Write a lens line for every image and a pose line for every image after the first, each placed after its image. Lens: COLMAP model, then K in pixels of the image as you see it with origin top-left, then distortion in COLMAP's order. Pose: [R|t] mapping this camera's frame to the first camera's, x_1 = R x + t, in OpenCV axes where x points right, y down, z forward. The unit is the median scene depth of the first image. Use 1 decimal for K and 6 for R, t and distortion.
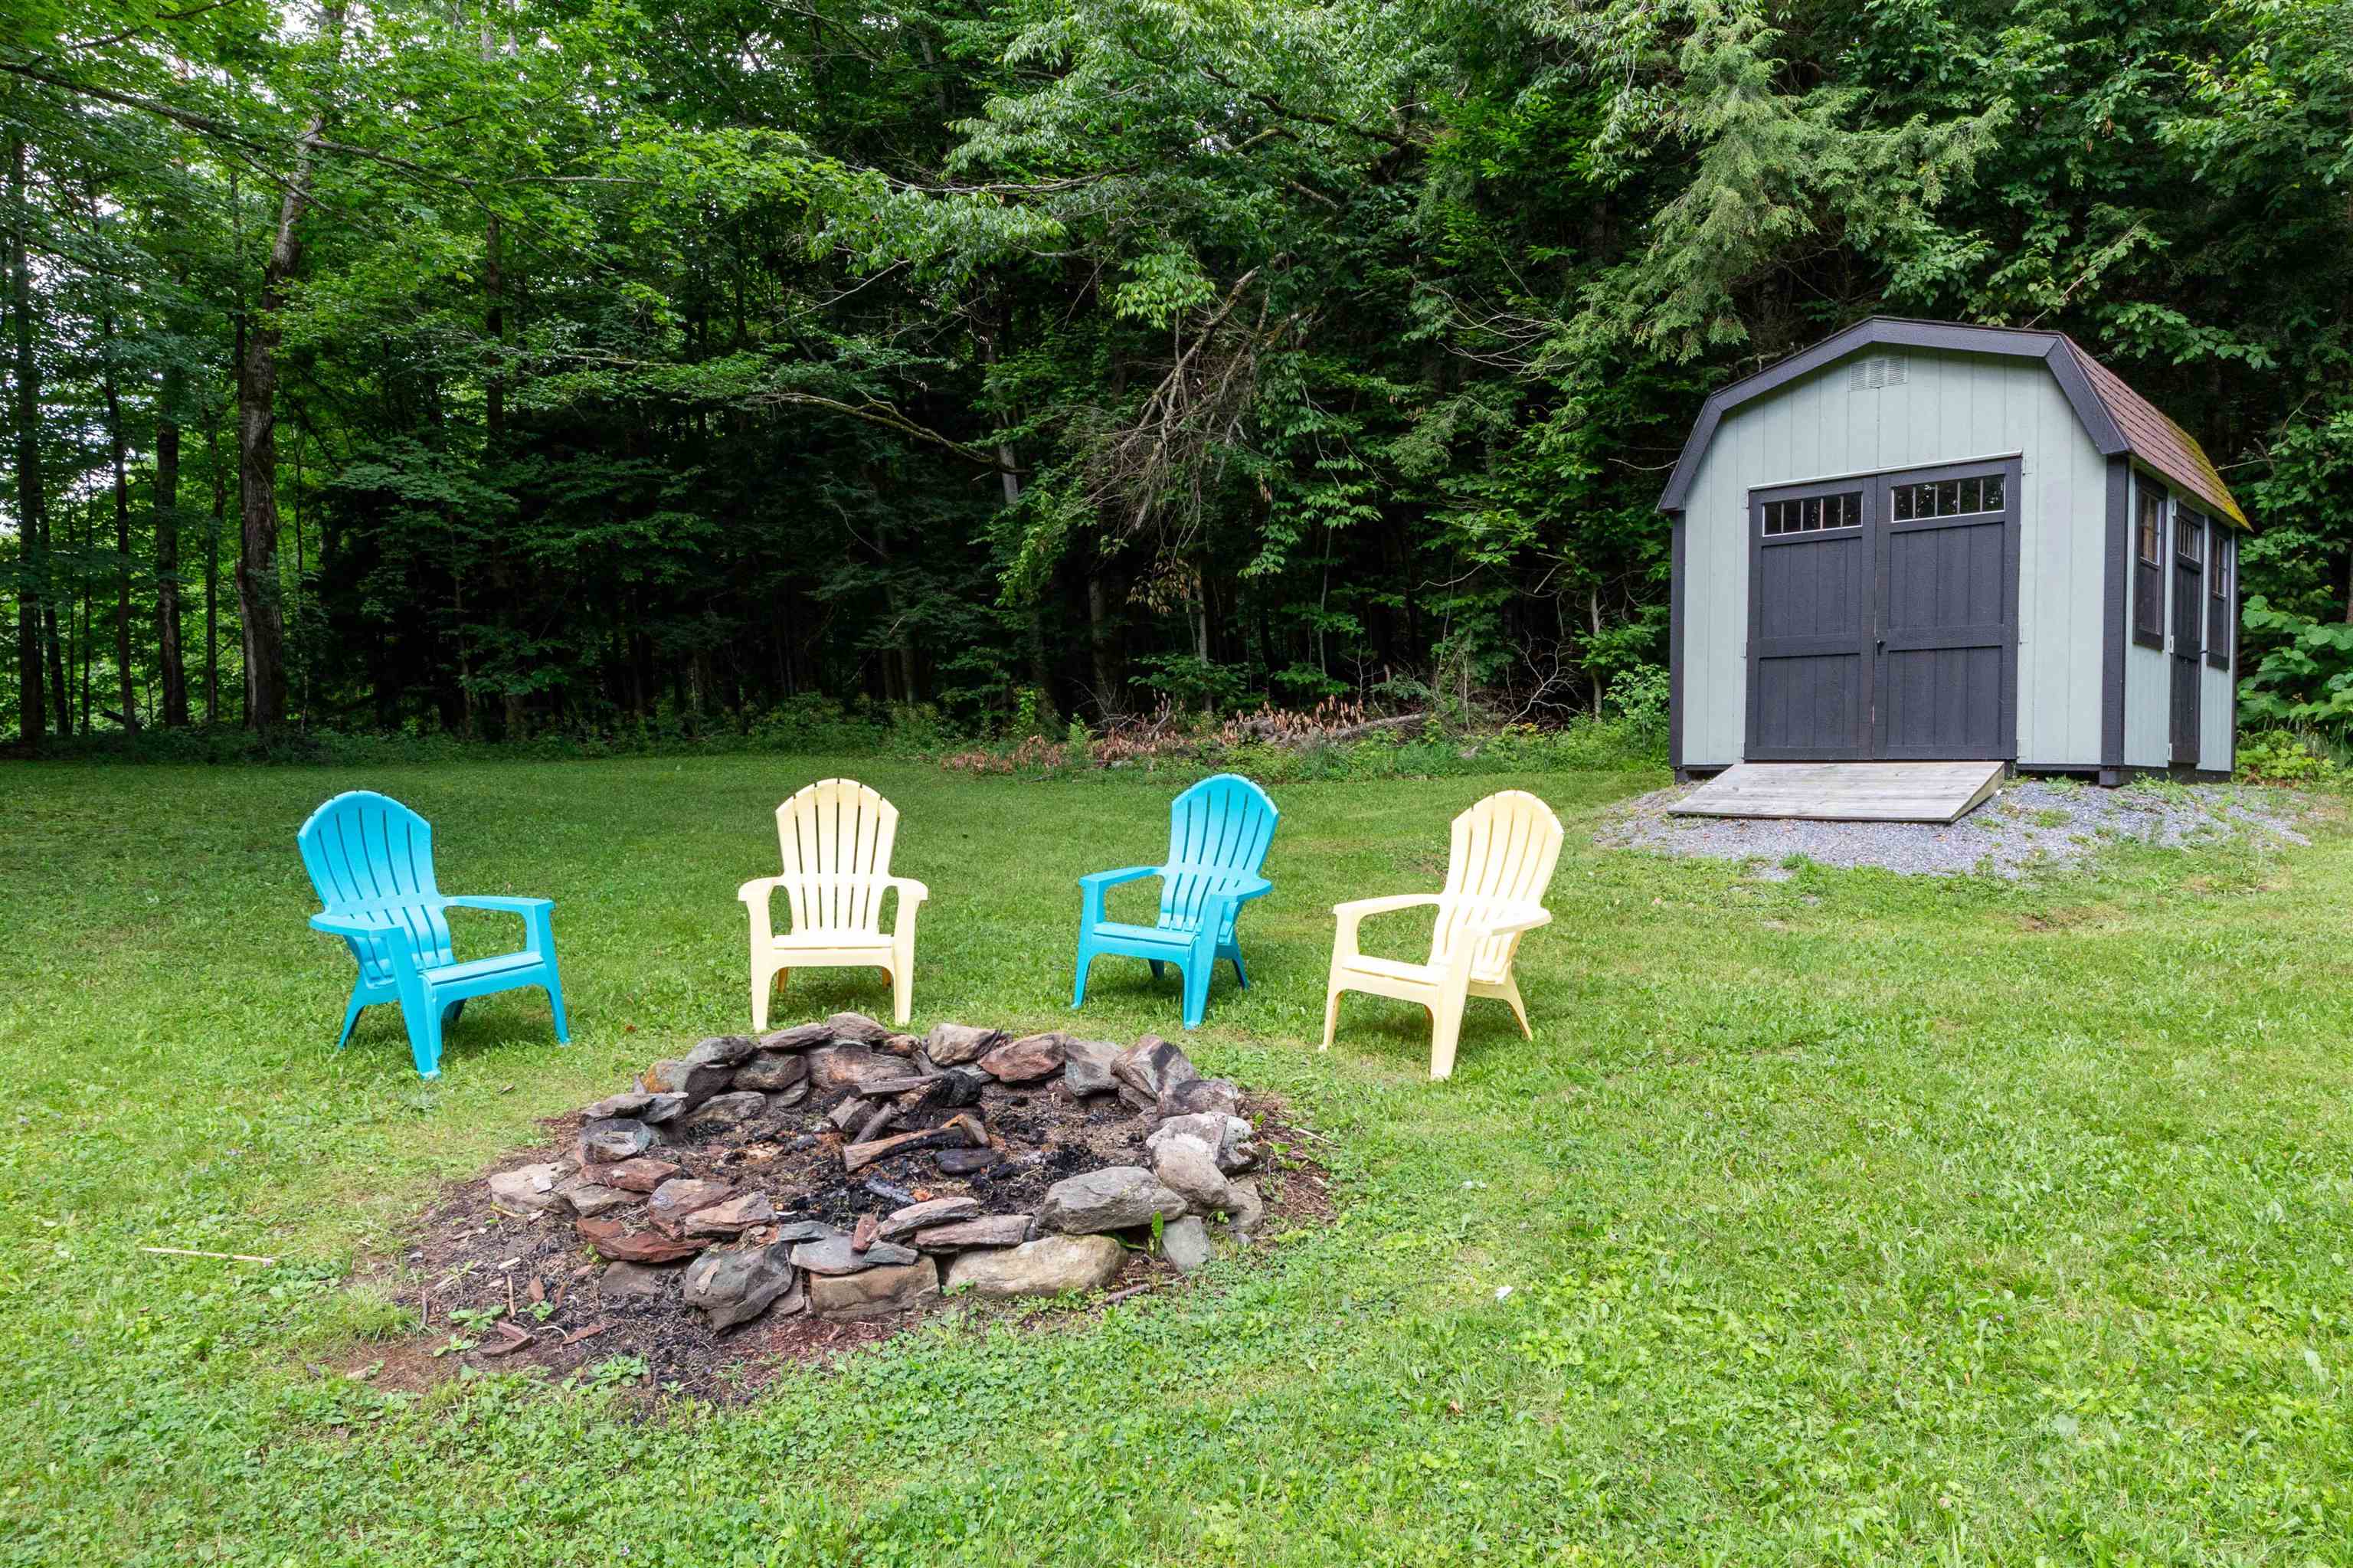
lens RADIAL K [[1510.8, 0, 1192.5], [0, 1510.8, 805.2], [0, 0, 1]] dist [0.002643, -0.002727]
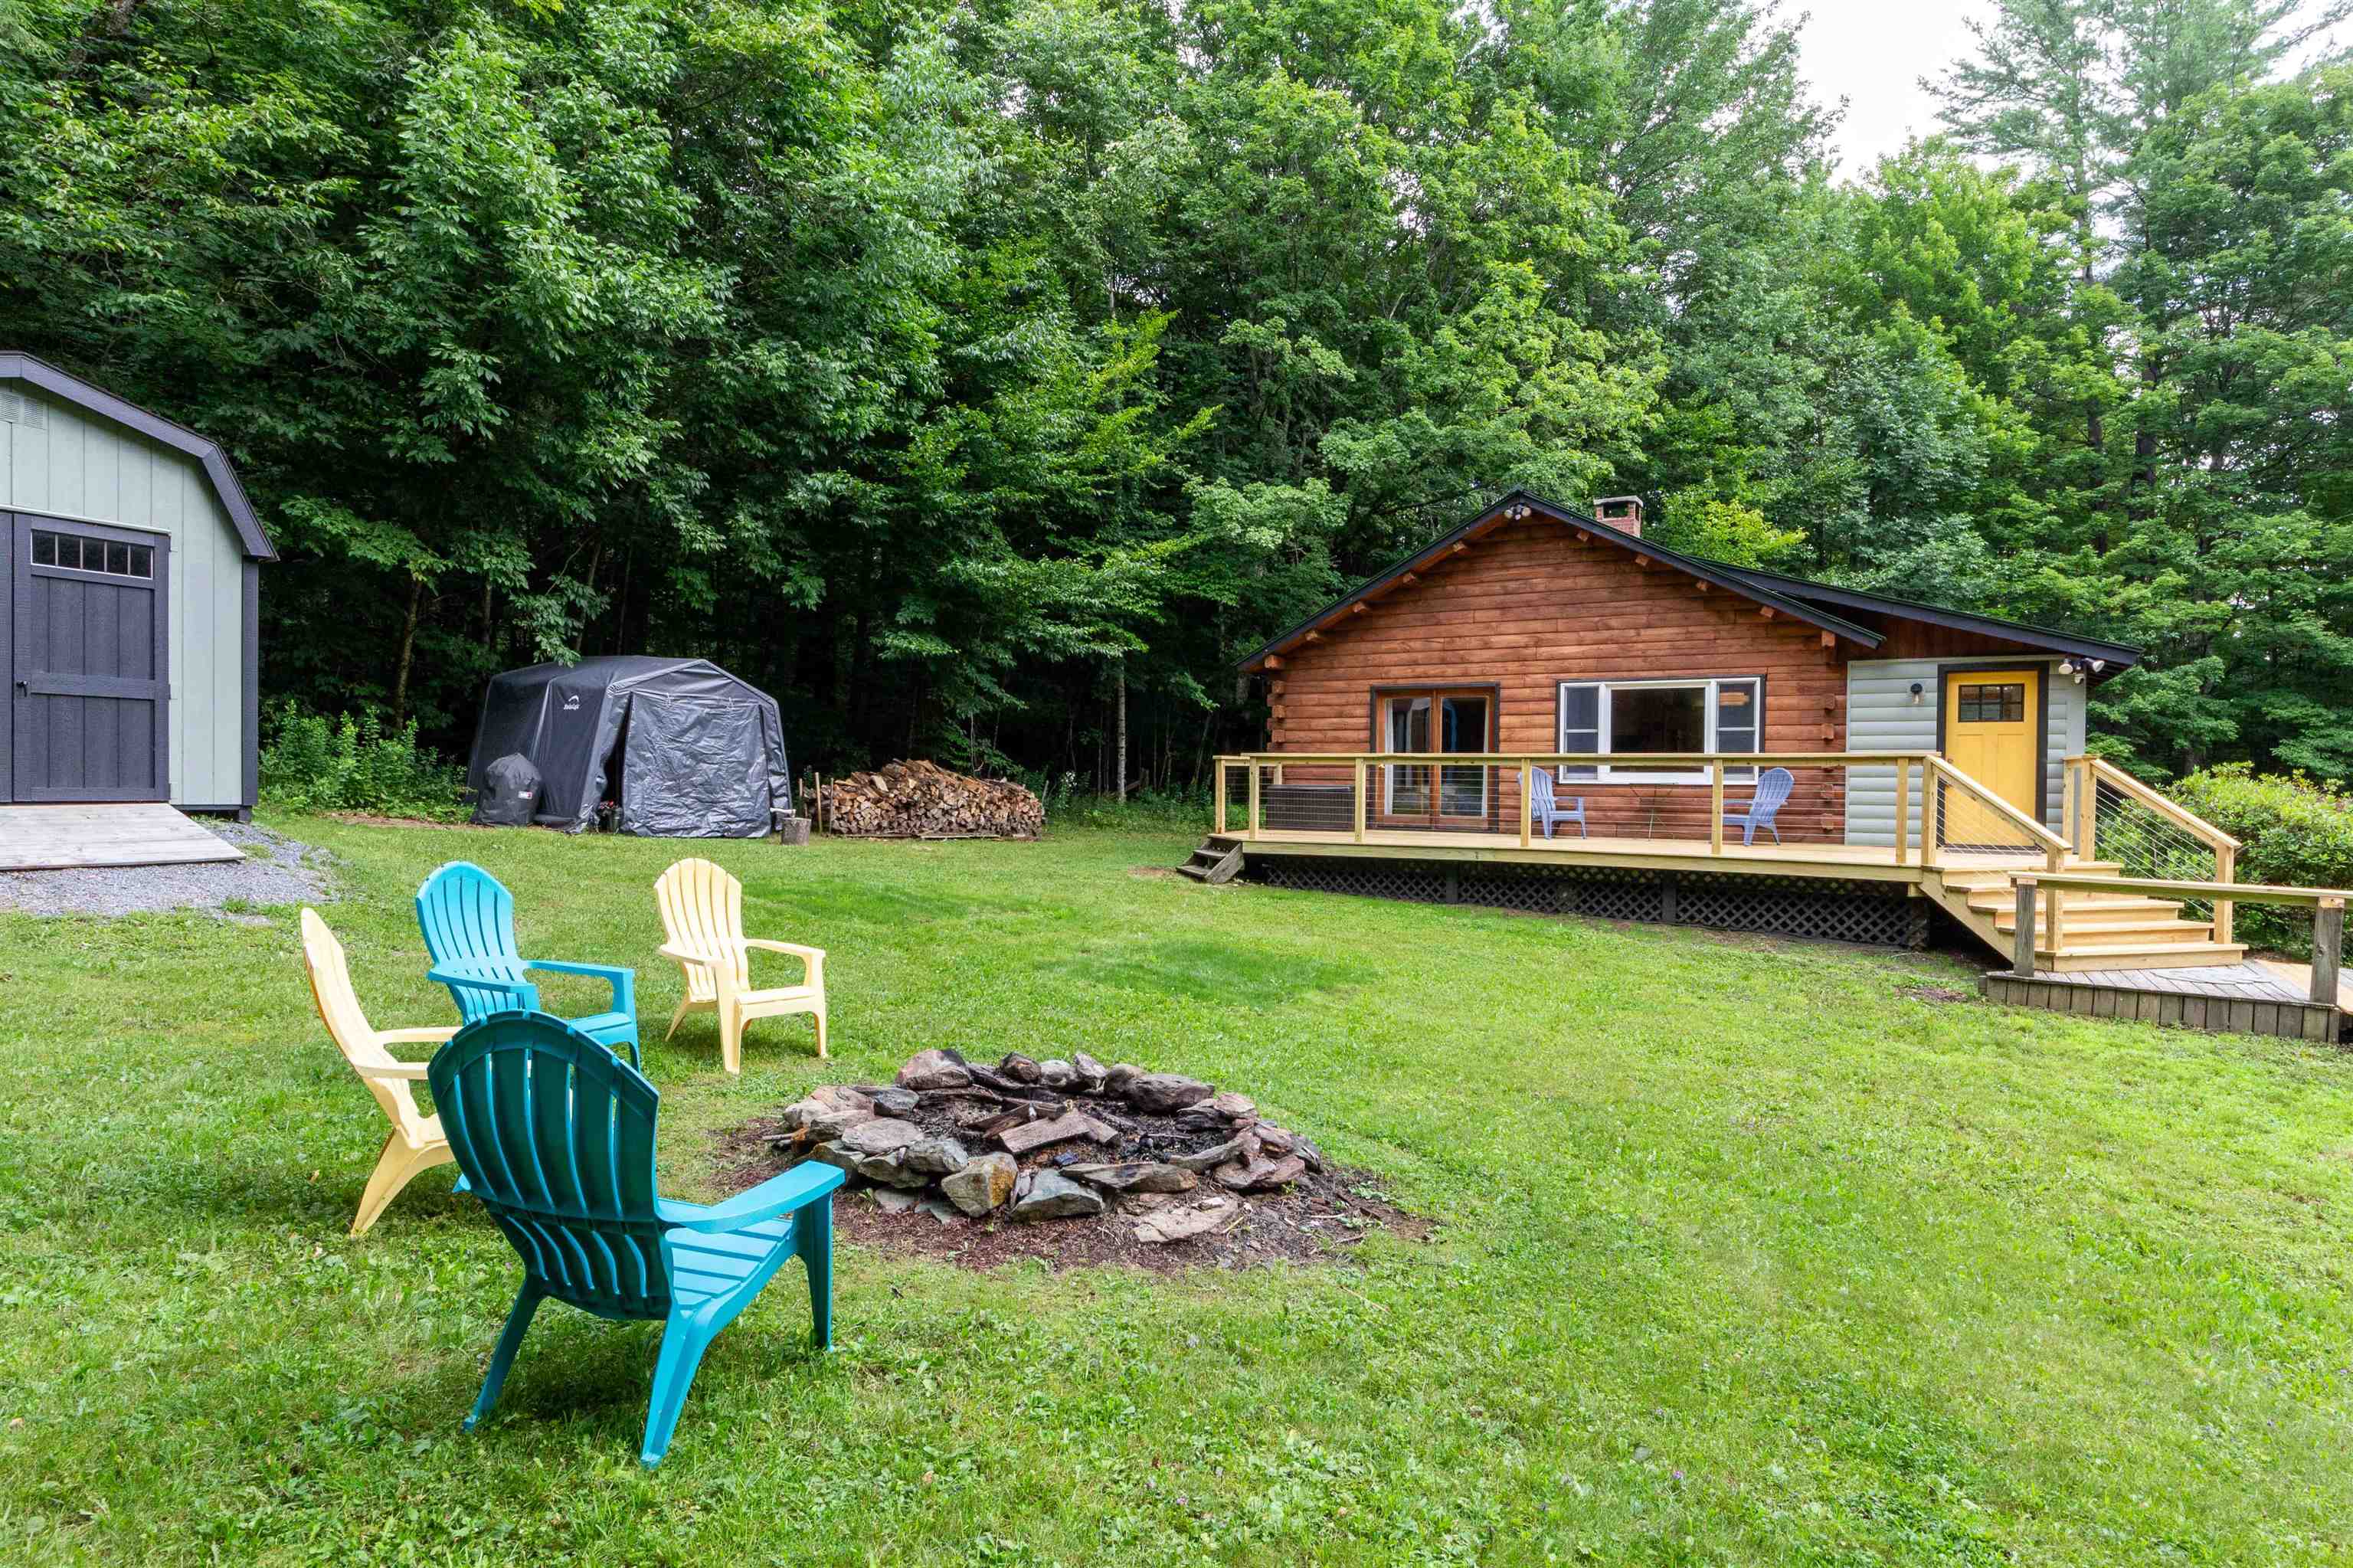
lens RADIAL K [[1283.9, 0, 1179.4], [0, 1283.9, 780.2], [0, 0, 1]] dist [-0.004242, -0.000677]
pose [[-0.249081, -0.009768, 0.968433, -0.519642], [0.002084, 0.999941, 0.010622, -0.048901], [-0.968480, 0.004664, -0.249046, 0.448548]]
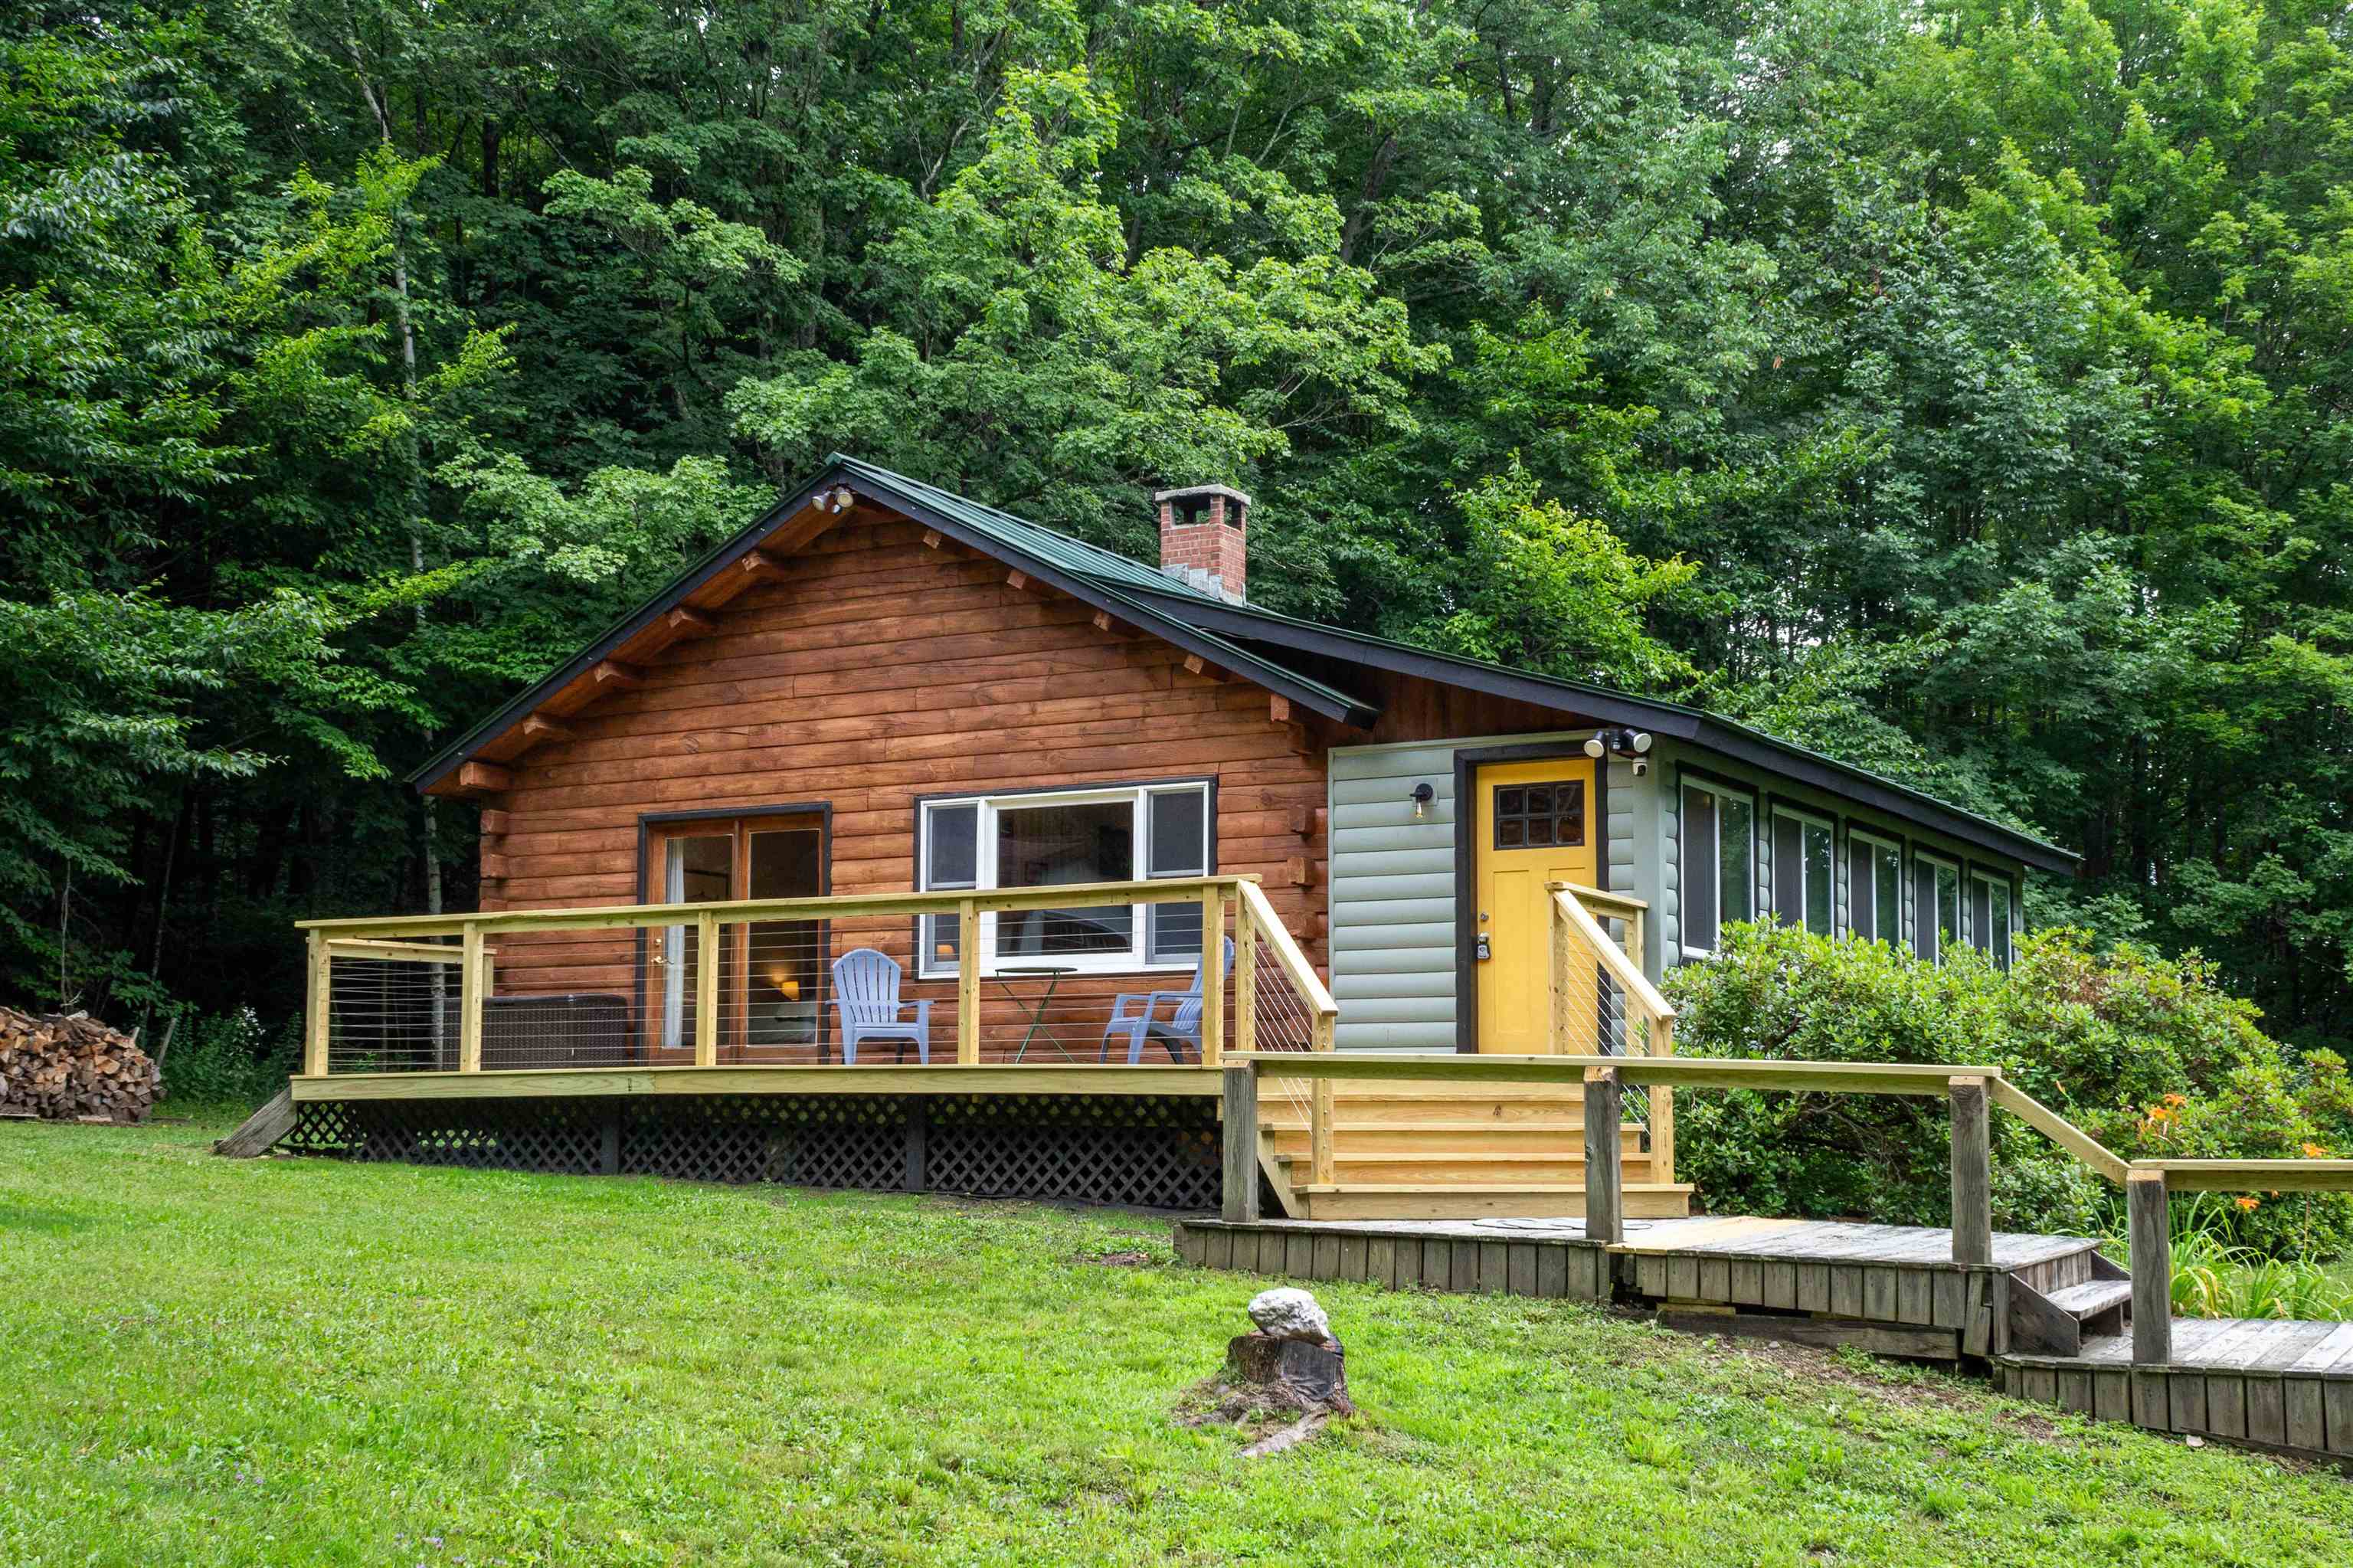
lens RADIAL K [[2685.6, 0, 1129.3], [0, 2685.6, 870.2], [0, 0, 1]] dist [0.036096, 0.000000]
pose [[-0.277320, 0.083277, 0.957162, -0.901886], [0.009840, 0.996430, -0.083843, 0.050487], [-0.960727, -0.013833, -0.277149, -0.009594]]
